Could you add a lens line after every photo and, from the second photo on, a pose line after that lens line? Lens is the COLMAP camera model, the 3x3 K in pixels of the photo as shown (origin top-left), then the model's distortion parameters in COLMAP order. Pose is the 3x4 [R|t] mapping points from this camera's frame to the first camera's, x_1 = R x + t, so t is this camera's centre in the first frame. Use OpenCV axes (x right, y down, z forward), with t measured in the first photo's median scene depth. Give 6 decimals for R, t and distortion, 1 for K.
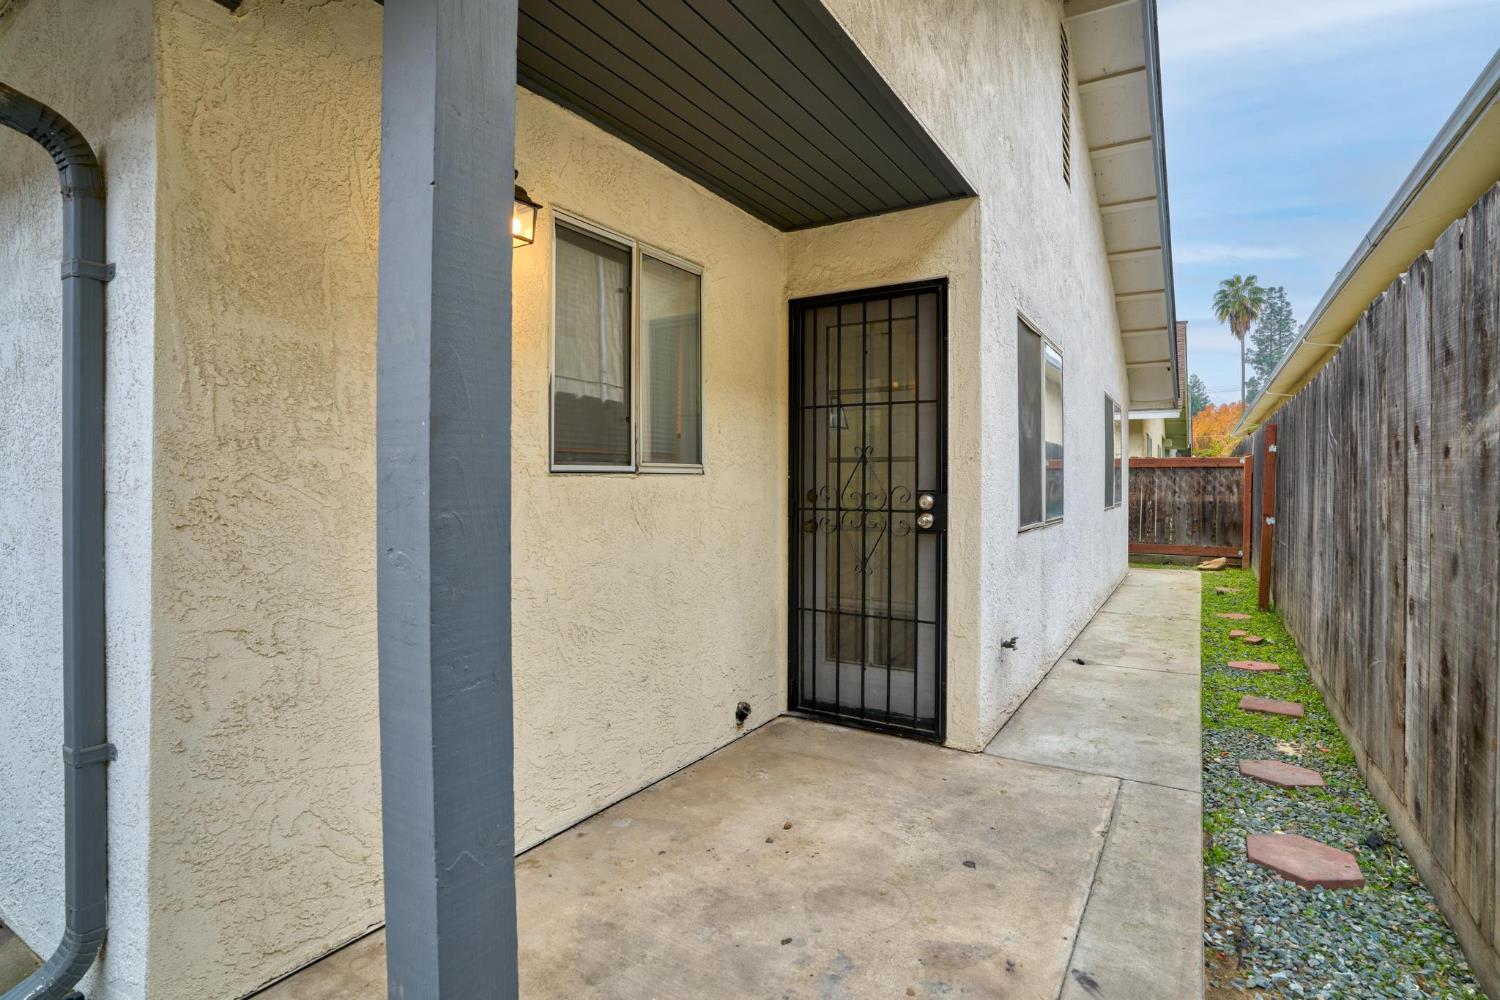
lens RADIAL K [[735.9, 0, 794.6], [0, 735.9, 485.4], [0, 0, 1]] dist [-0.051028, 0.018297]
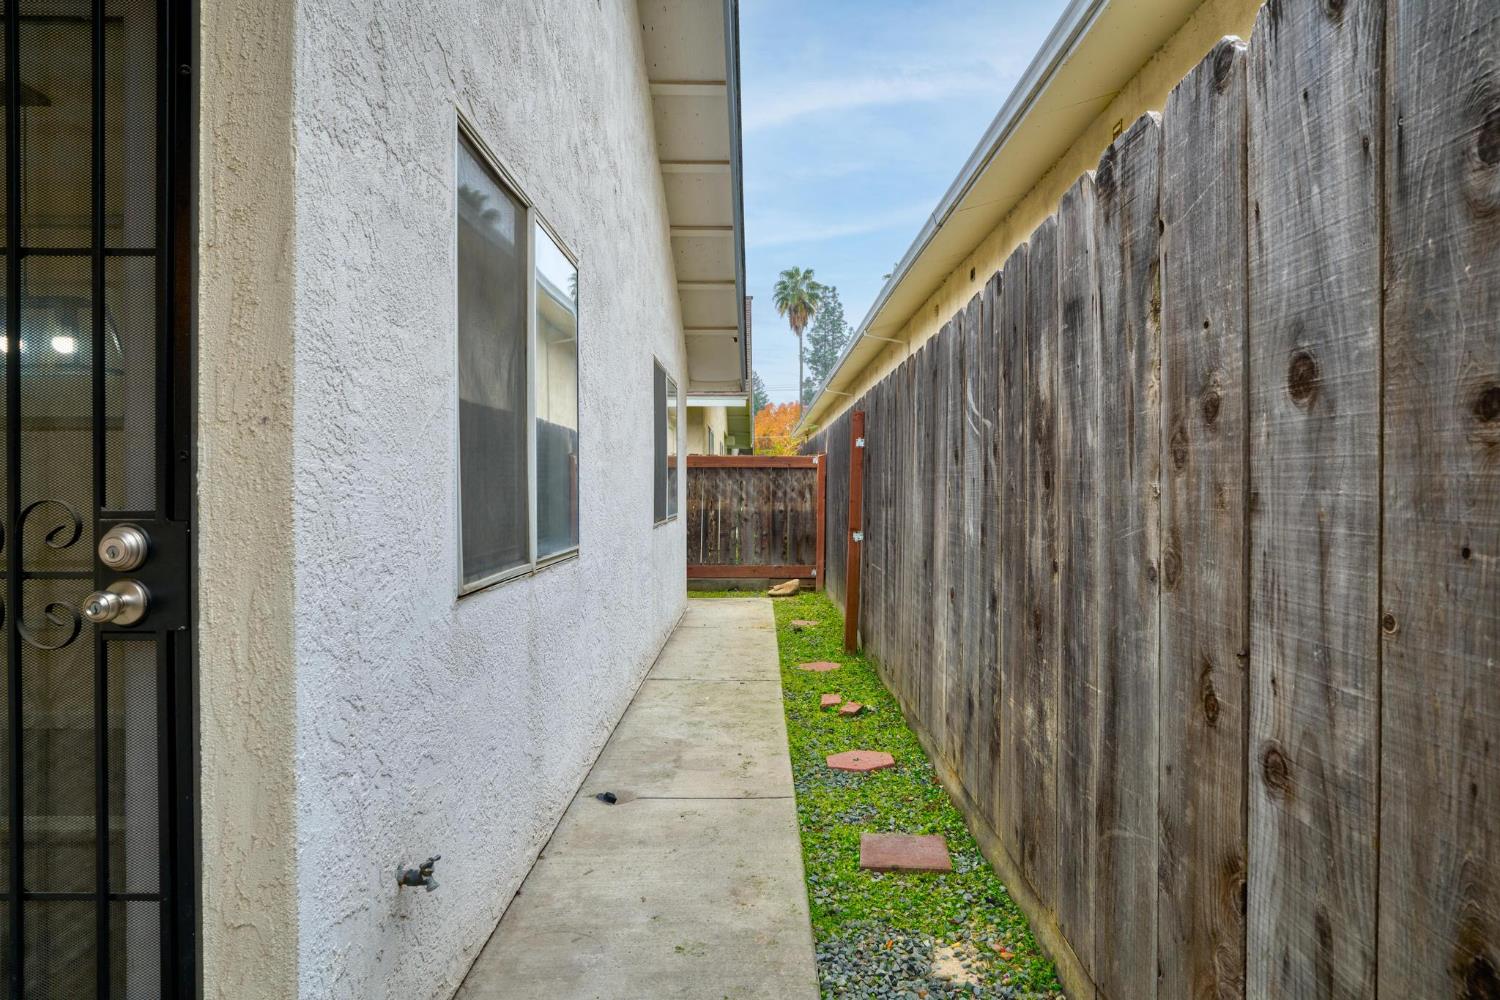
lens RADIAL K [[886.7, 0, 754.8], [0, 886.7, 490.9], [0, 0, 1]] dist [-0.007584, 0.000890]
pose [[0.875508, -0.003878, 0.483189, 0.218542], [0.003852, 0.999992, 0.001046, -0.002377], [-0.483189, 0.000945, 0.875516, 0.464641]]
